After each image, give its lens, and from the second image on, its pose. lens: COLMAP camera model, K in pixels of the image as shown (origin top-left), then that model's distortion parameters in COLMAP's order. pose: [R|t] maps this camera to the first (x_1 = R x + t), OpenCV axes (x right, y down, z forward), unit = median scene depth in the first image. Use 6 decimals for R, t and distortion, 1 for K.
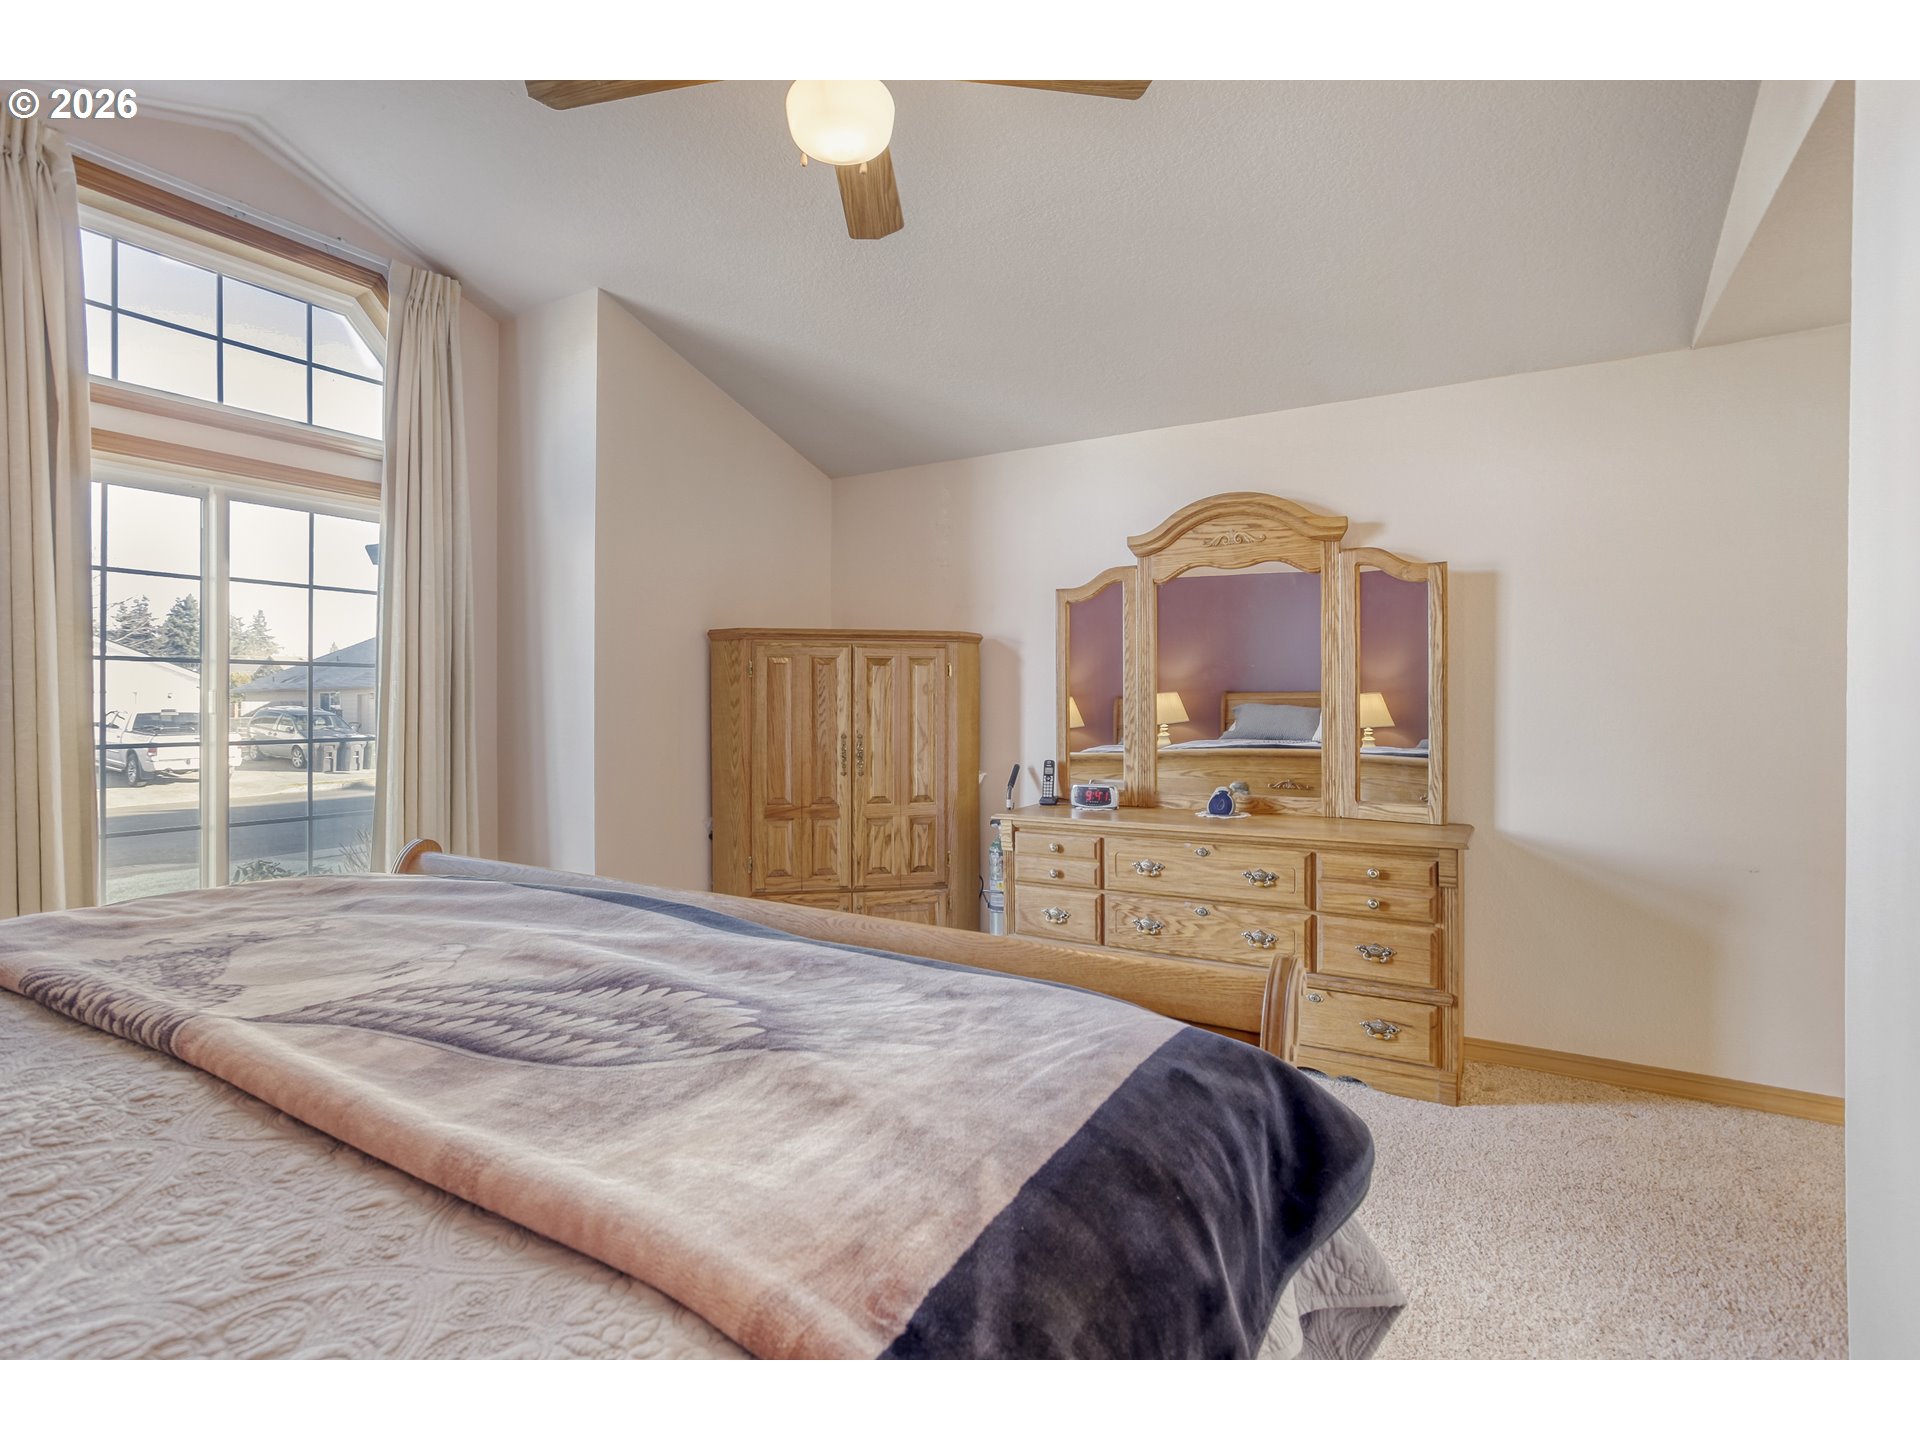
lens RADIAL K [[930.7, 0, 960.0], [0, 930.7, 720.0], [0, 0, 1]] dist [-0.054366, 0.024378]
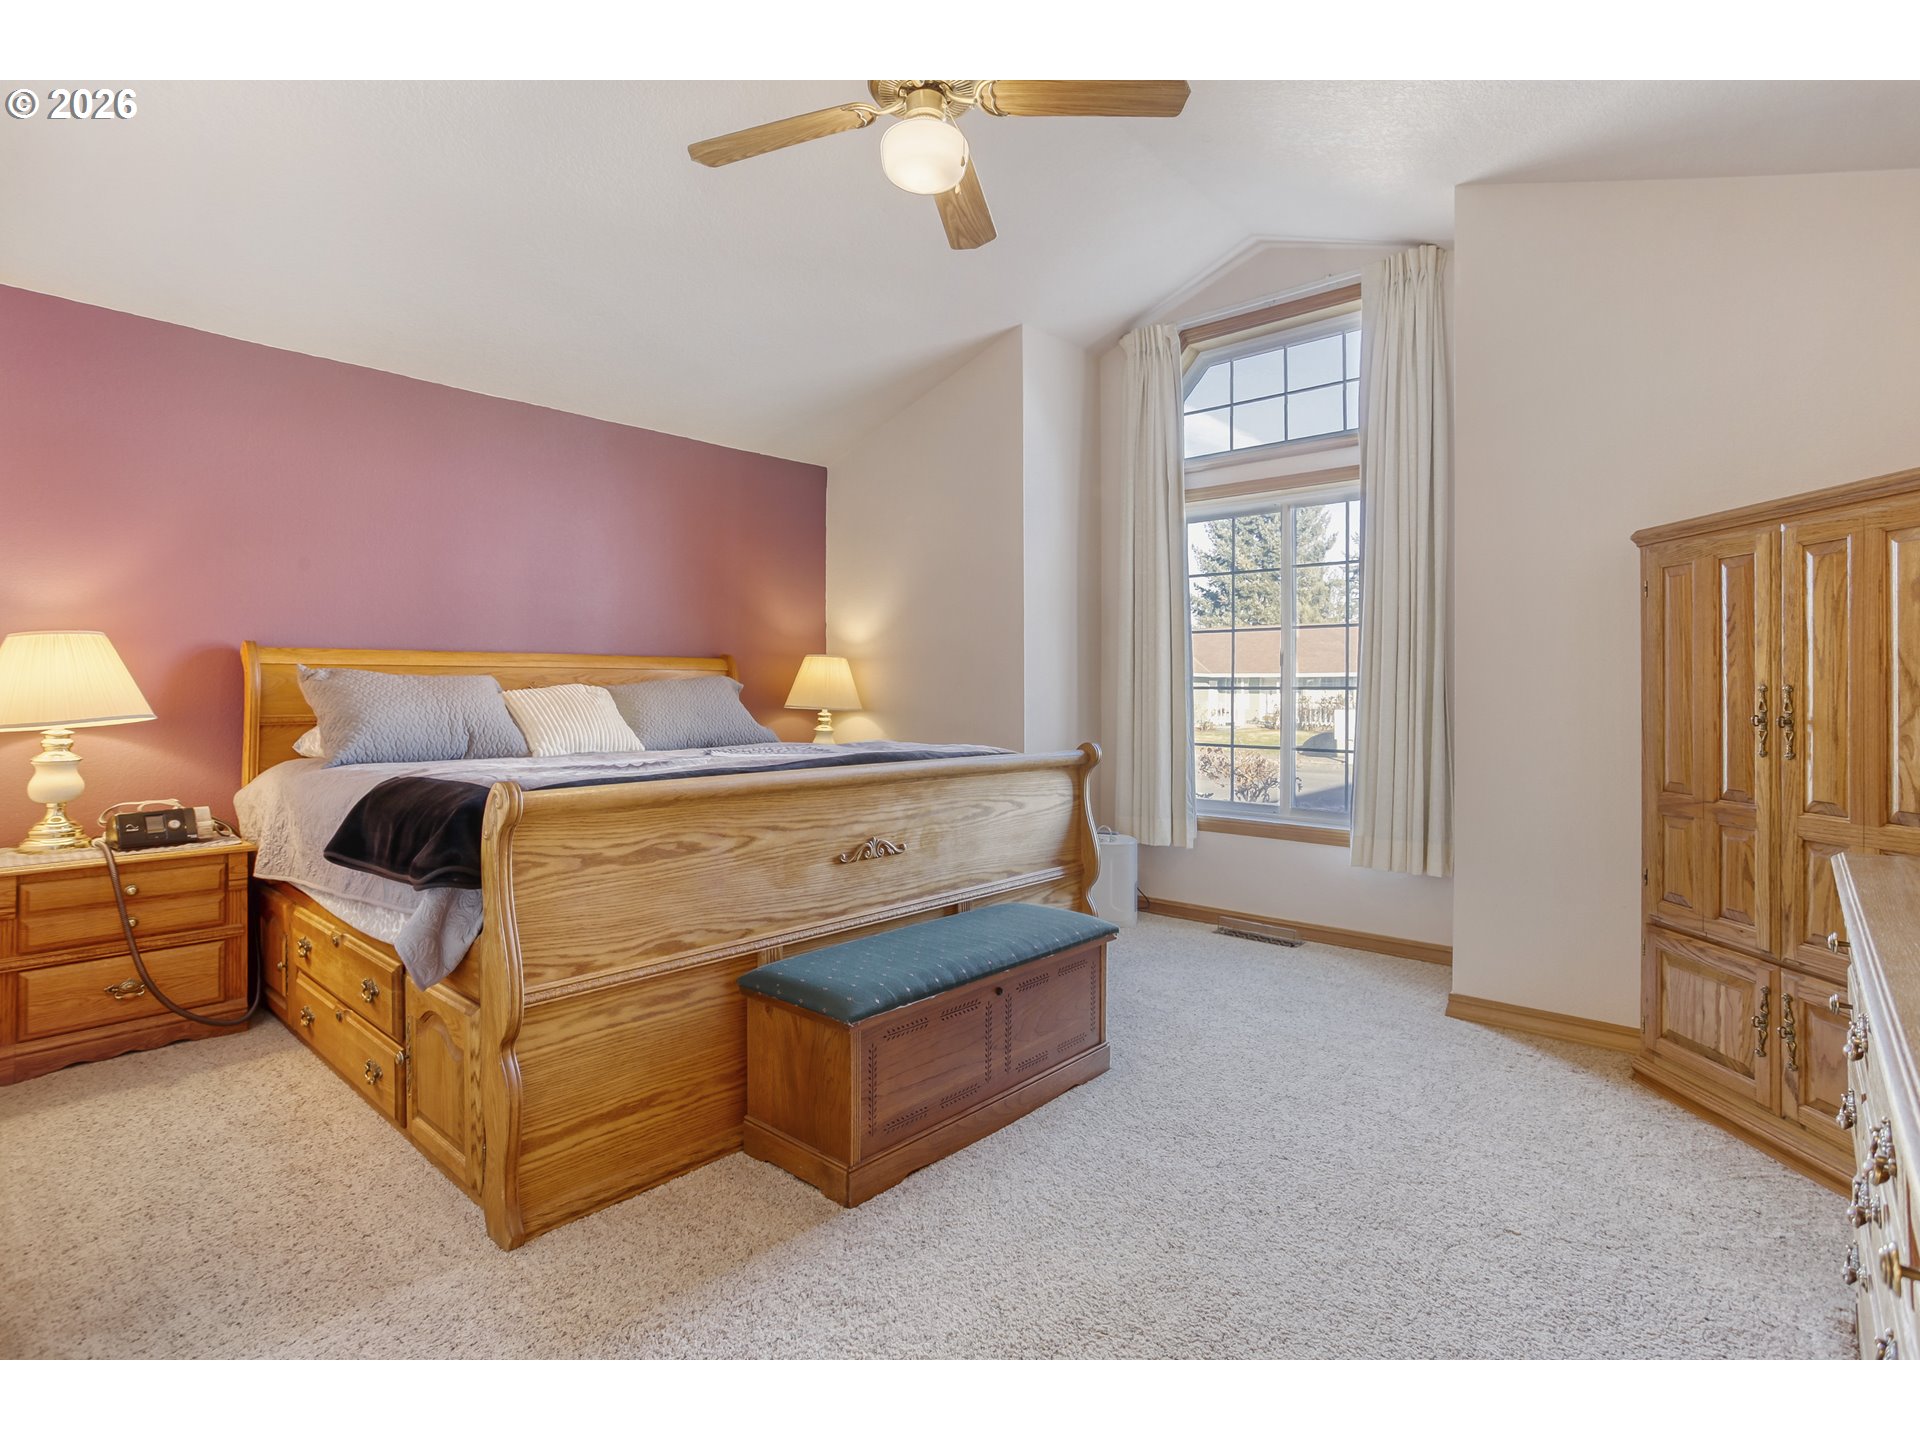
lens RADIAL K [[930.7, 0, 960.0], [0, 930.7, 720.0], [0, 0, 1]] dist [-0.054366, 0.024378]
pose [[-0.221453, 0.027587, -0.974781, 0.526316], [-0.012998, 0.999427, 0.031238, 0.025835], [0.975085, 0.019588, -0.220967, 0.639525]]
